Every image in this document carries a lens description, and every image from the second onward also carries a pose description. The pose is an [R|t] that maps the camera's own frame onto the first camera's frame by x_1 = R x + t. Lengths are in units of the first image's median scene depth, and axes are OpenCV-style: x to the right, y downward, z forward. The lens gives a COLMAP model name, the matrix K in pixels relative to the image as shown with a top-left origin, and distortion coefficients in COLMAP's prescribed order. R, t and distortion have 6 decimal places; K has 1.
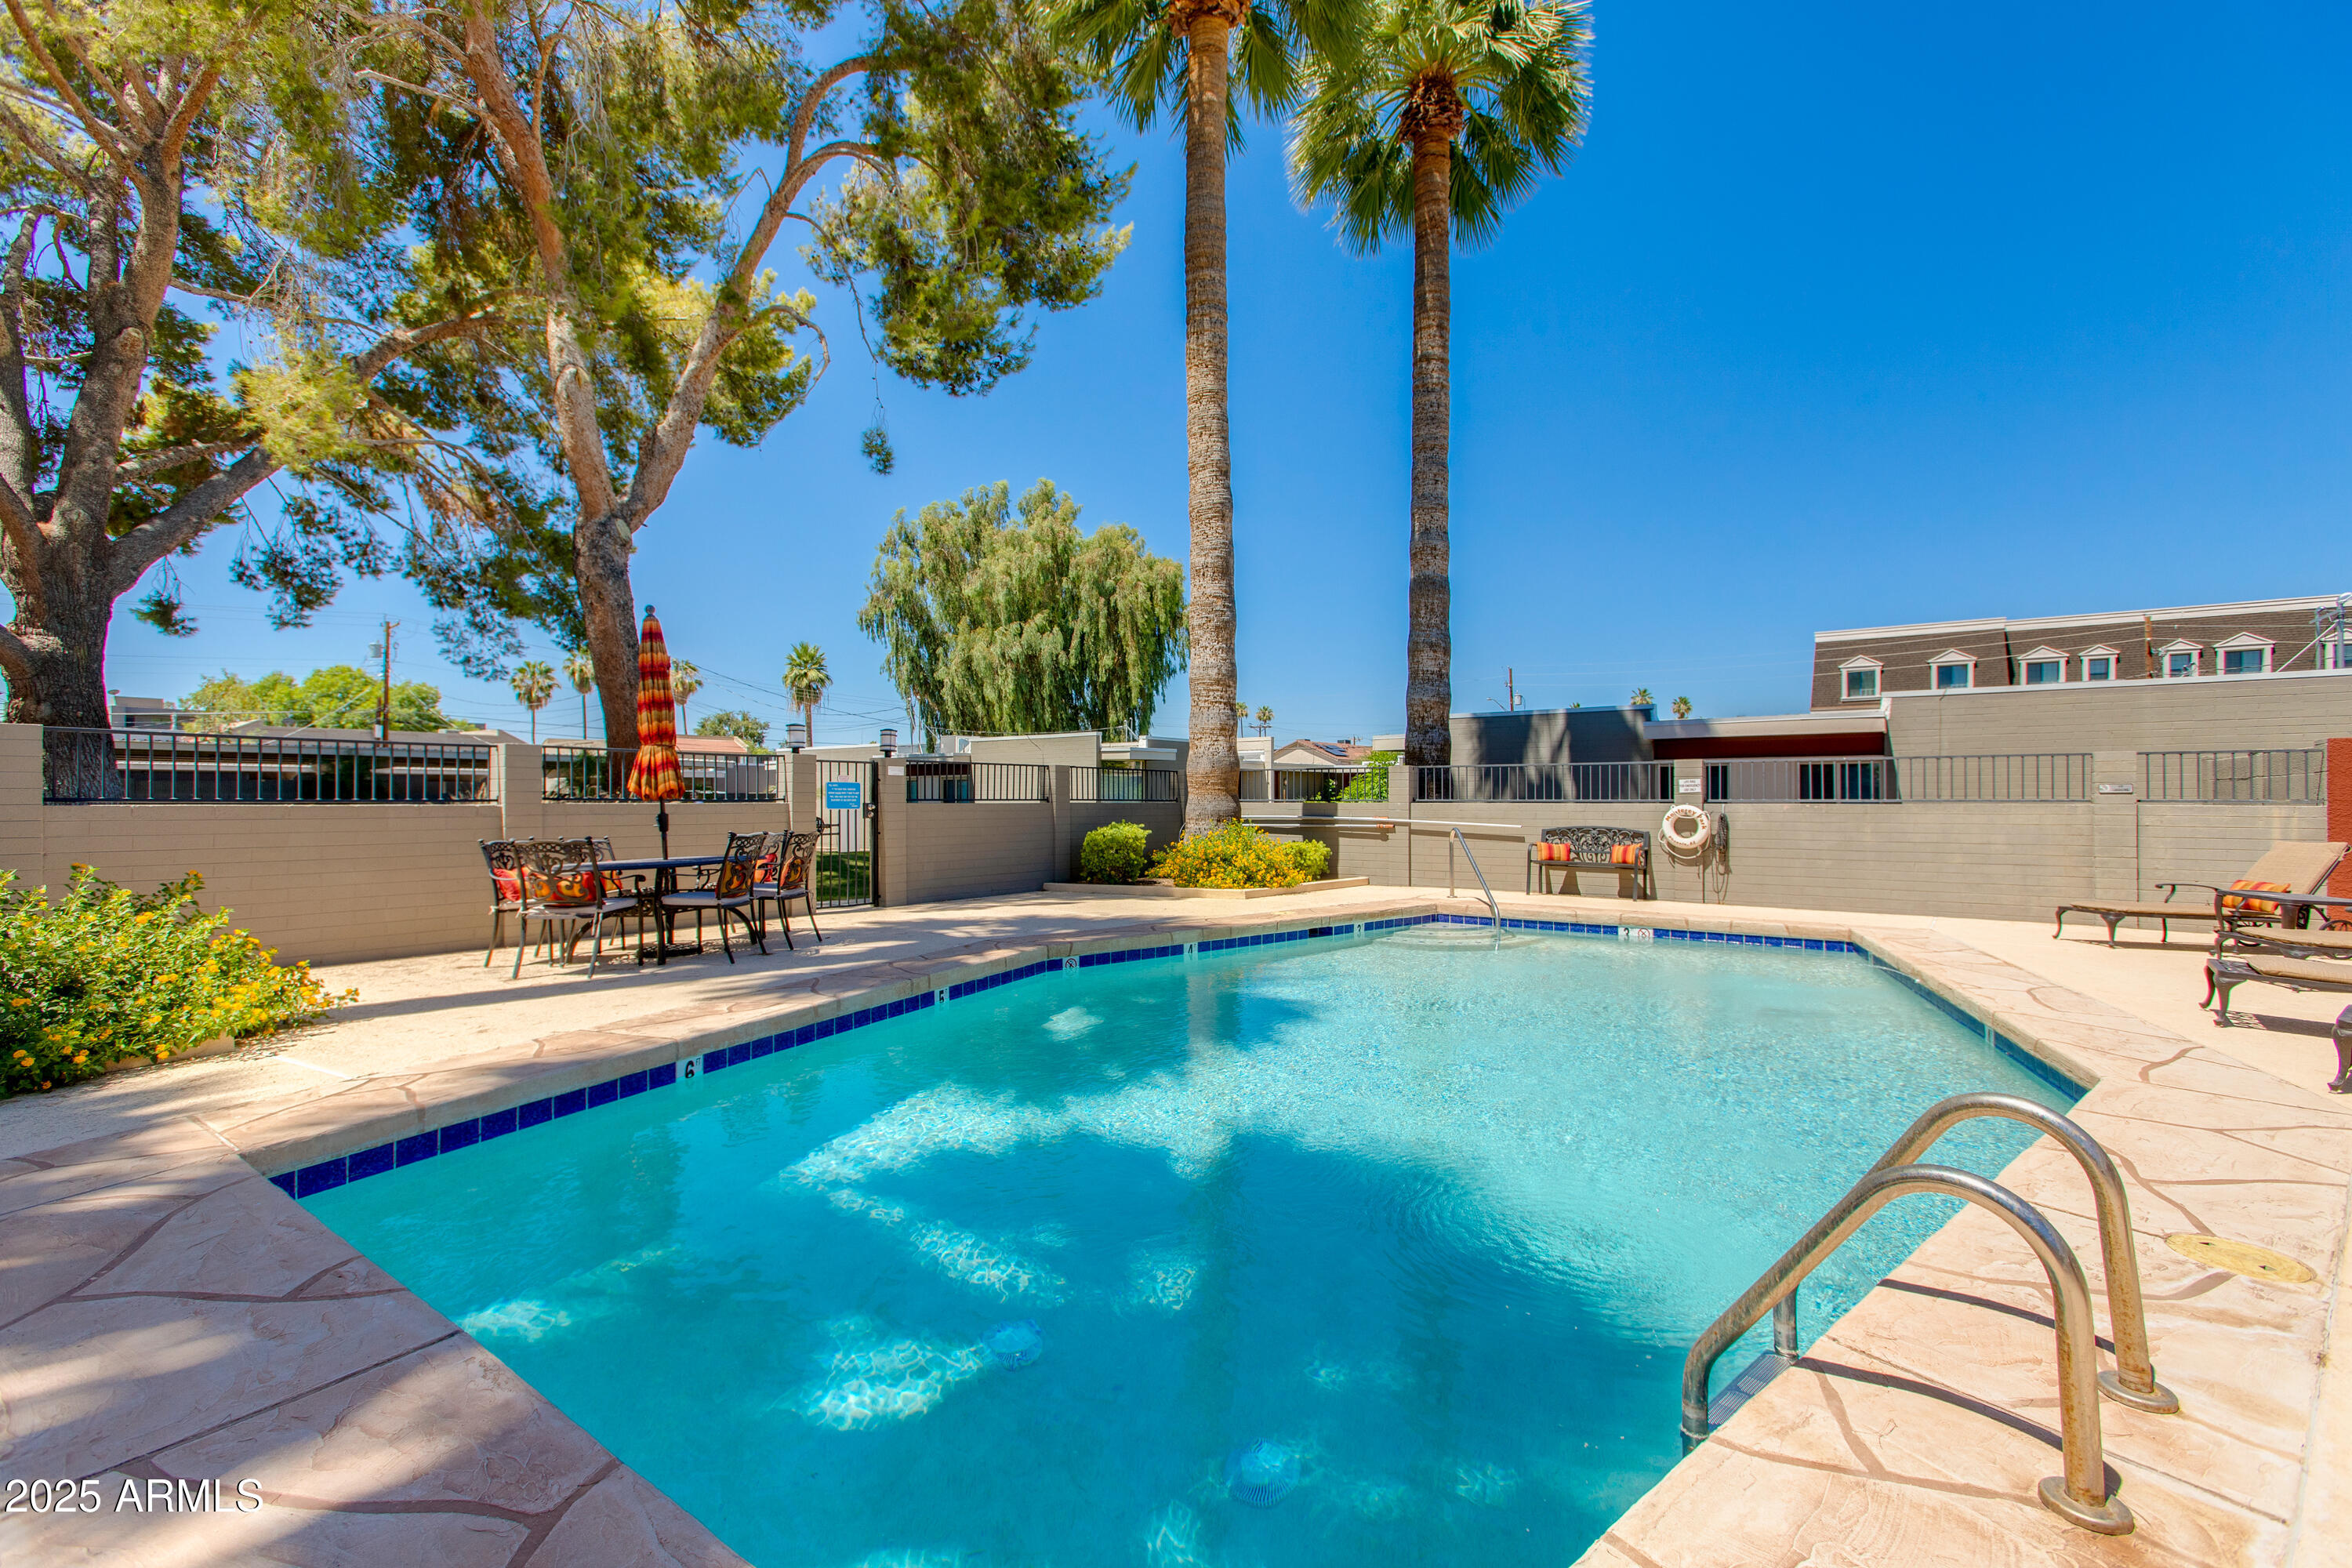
lens RADIAL K [[1104.0, 0, 1154.7], [0, 1104.0, 782.4], [0, 0, 1]] dist [0.021804, 0.000645]
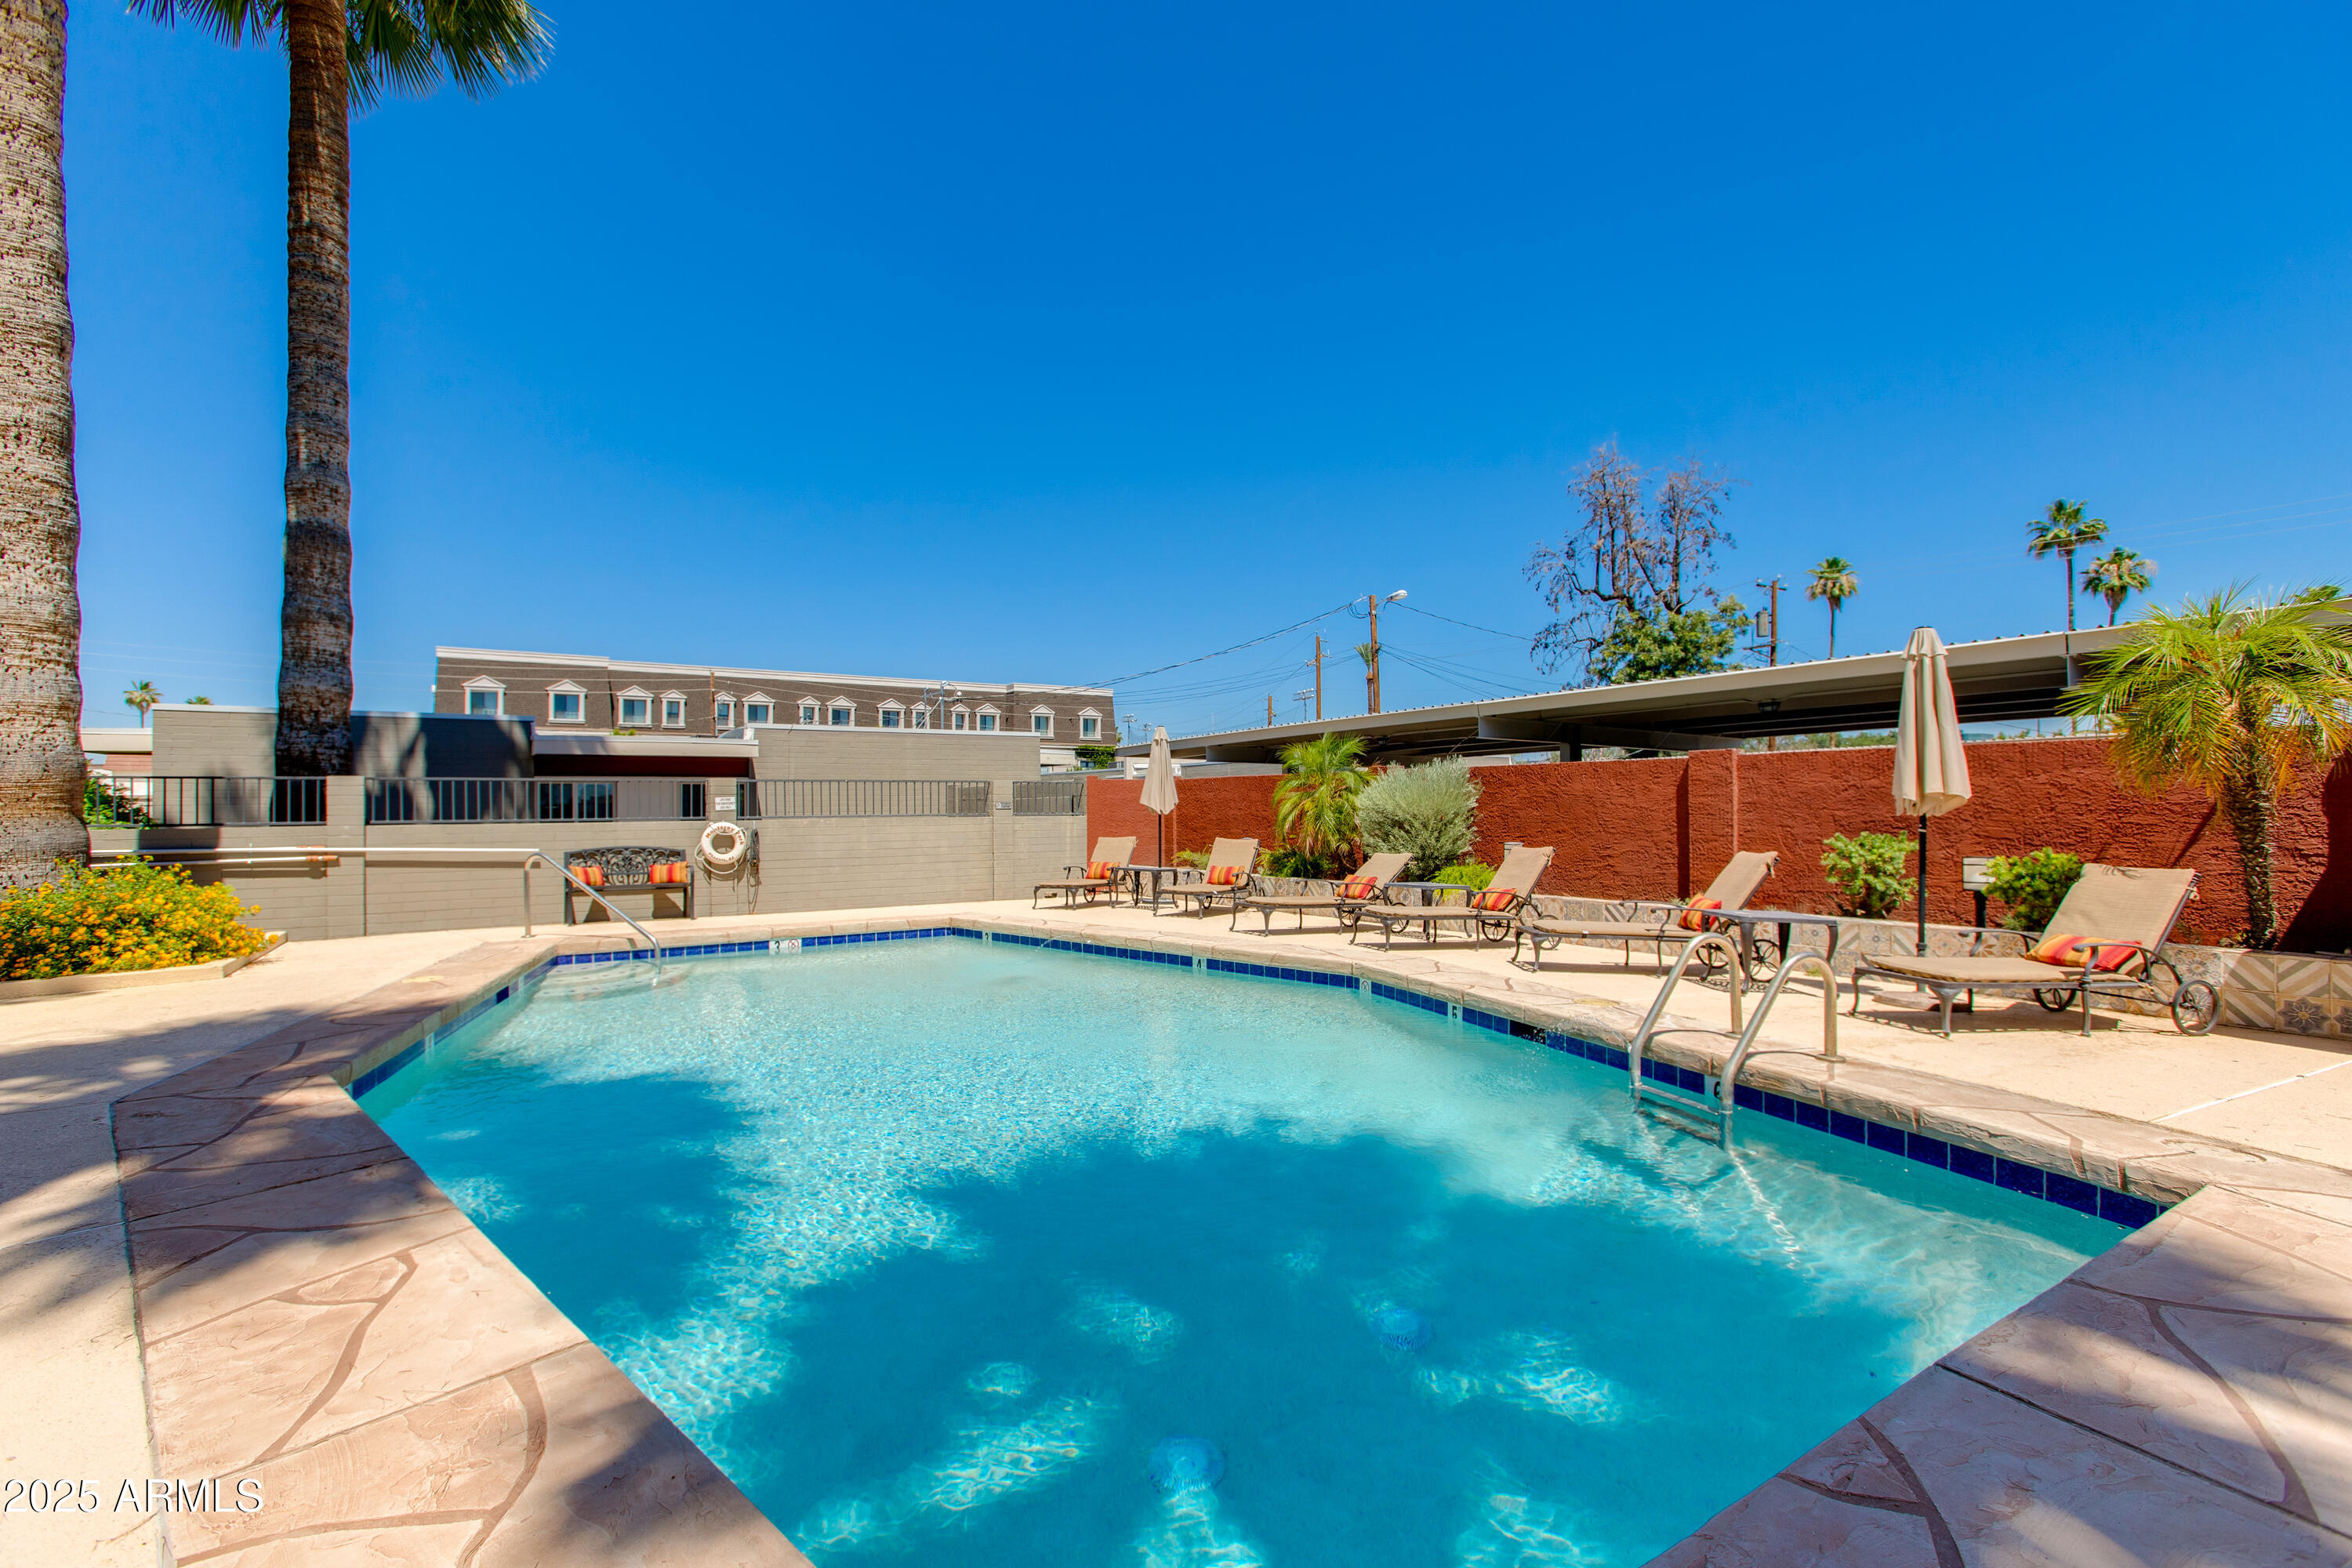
lens RADIAL K [[1104.0, 0, 1156.8], [0, 1104.0, 803.8], [0, 0, 1]] dist [0.021804, 0.000645]
pose [[0.334755, 0.001251, 0.942304, -0.313017], [-0.002812, 0.999996, -0.000328, 0.002250], [-0.942301, -0.002540, 0.334757, 0.238302]]
